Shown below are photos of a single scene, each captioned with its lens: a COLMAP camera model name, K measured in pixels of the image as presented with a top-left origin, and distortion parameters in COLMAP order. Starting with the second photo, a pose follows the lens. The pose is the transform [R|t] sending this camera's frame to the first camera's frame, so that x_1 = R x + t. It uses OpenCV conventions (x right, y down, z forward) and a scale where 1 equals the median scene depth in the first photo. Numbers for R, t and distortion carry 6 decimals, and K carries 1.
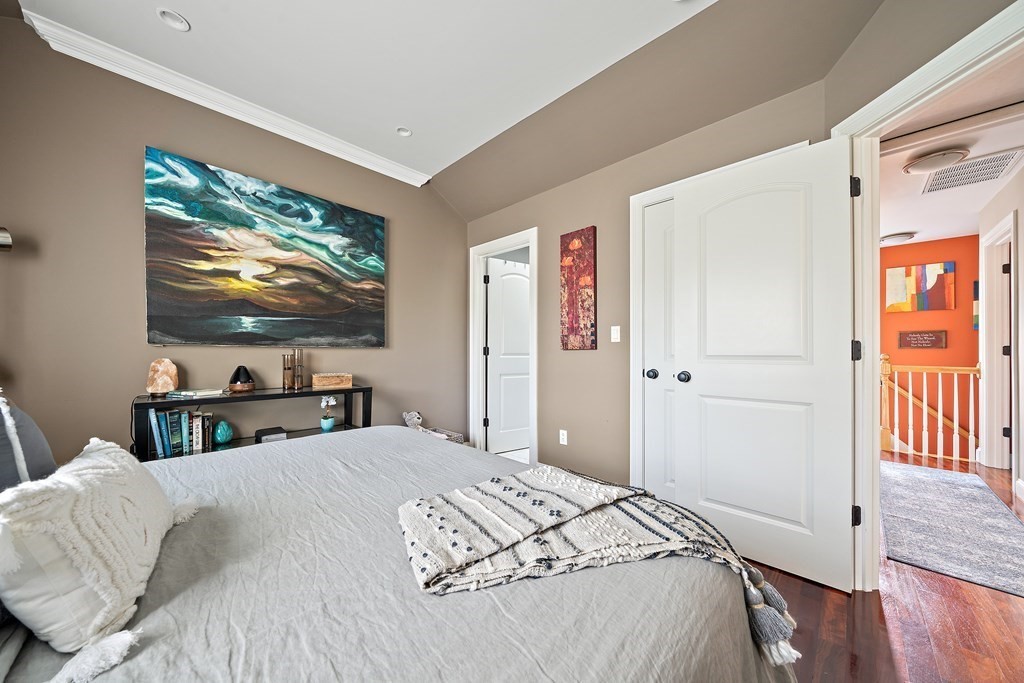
lens RADIAL K [[356.2, 0, 514.2], [0, 356.2, 349.7], [0, 0, 1]] dist [-0.002129, -0.000216]
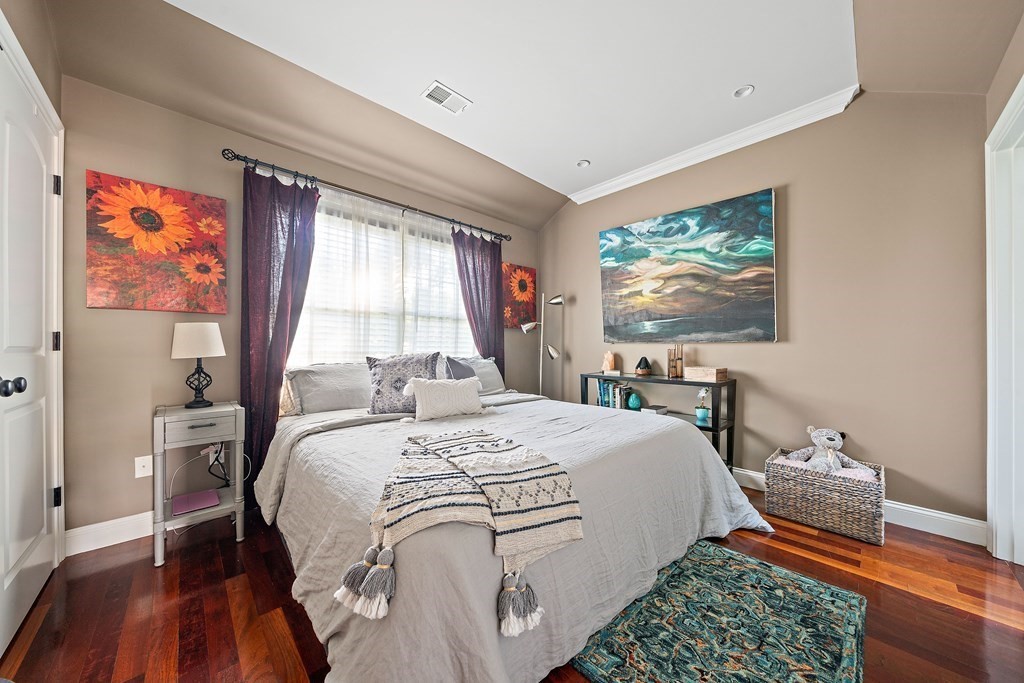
lens RADIAL K [[356.2, 0, 514.4], [0, 356.2, 345.1], [0, 0, 1]] dist [-0.002129, -0.000216]
pose [[-0.049902, -0.008504, -0.998718, 0.615916], [0.005792, 0.999944, -0.008804, 0.007926], [0.998737, -0.006224, -0.049850, 0.519367]]
